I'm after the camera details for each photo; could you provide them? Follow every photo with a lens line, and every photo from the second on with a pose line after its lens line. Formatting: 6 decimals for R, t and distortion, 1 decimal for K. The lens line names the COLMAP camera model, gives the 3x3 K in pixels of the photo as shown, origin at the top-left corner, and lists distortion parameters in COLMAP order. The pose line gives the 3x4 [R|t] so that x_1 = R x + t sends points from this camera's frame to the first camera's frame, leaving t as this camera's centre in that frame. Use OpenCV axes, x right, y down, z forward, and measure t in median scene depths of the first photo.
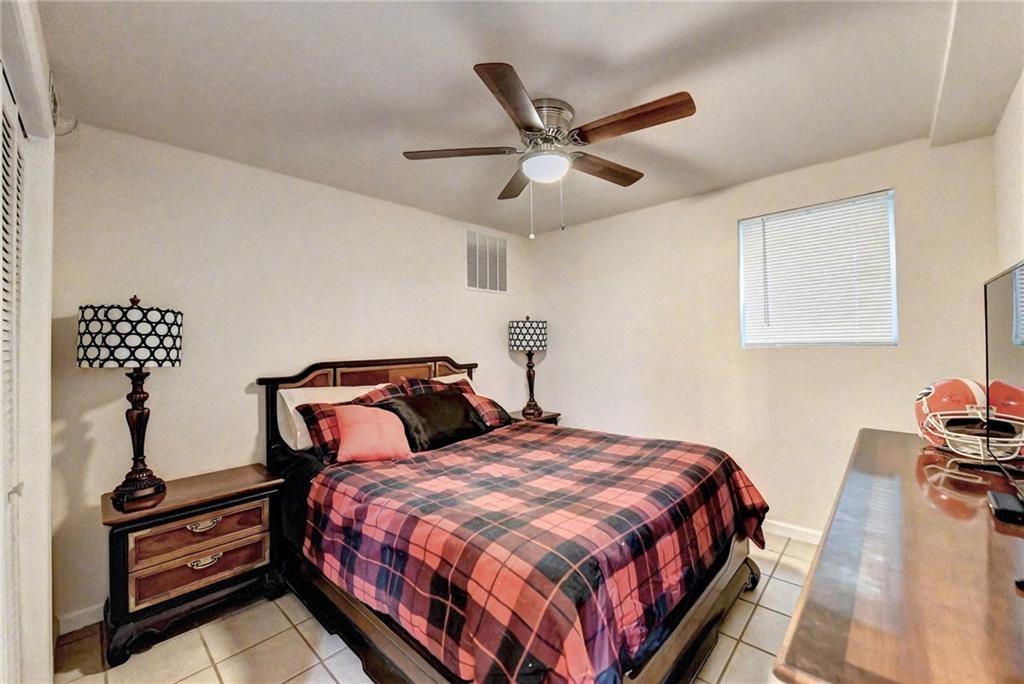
lens RADIAL K [[403.6, 0, 507.6], [0, 403.6, 340.4], [0, 0, 1]] dist [-0.000364, -0.000011]
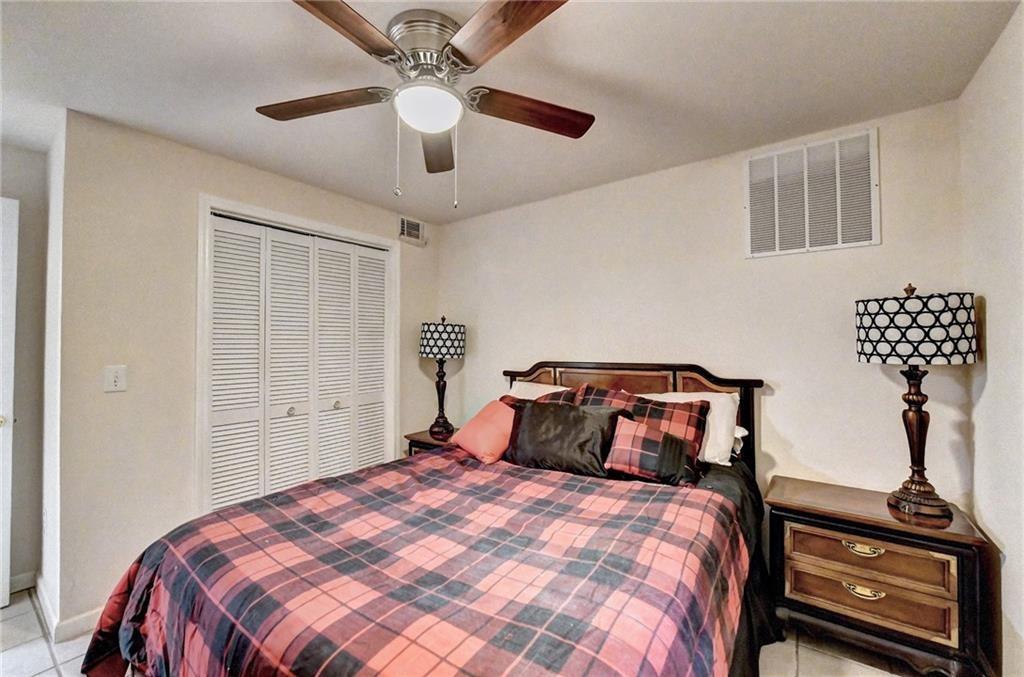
lens RADIAL K [[465.6, 0, 512.0], [0, 465.6, 338.5], [0, 0, 1]] dist [-0.000194, -0.000373]
pose [[0.060743, 0.001385, -0.998152, 0.722735], [0.011032, 0.999937, 0.002059, -0.012525], [0.998092, -0.011137, 0.060724, 0.729704]]
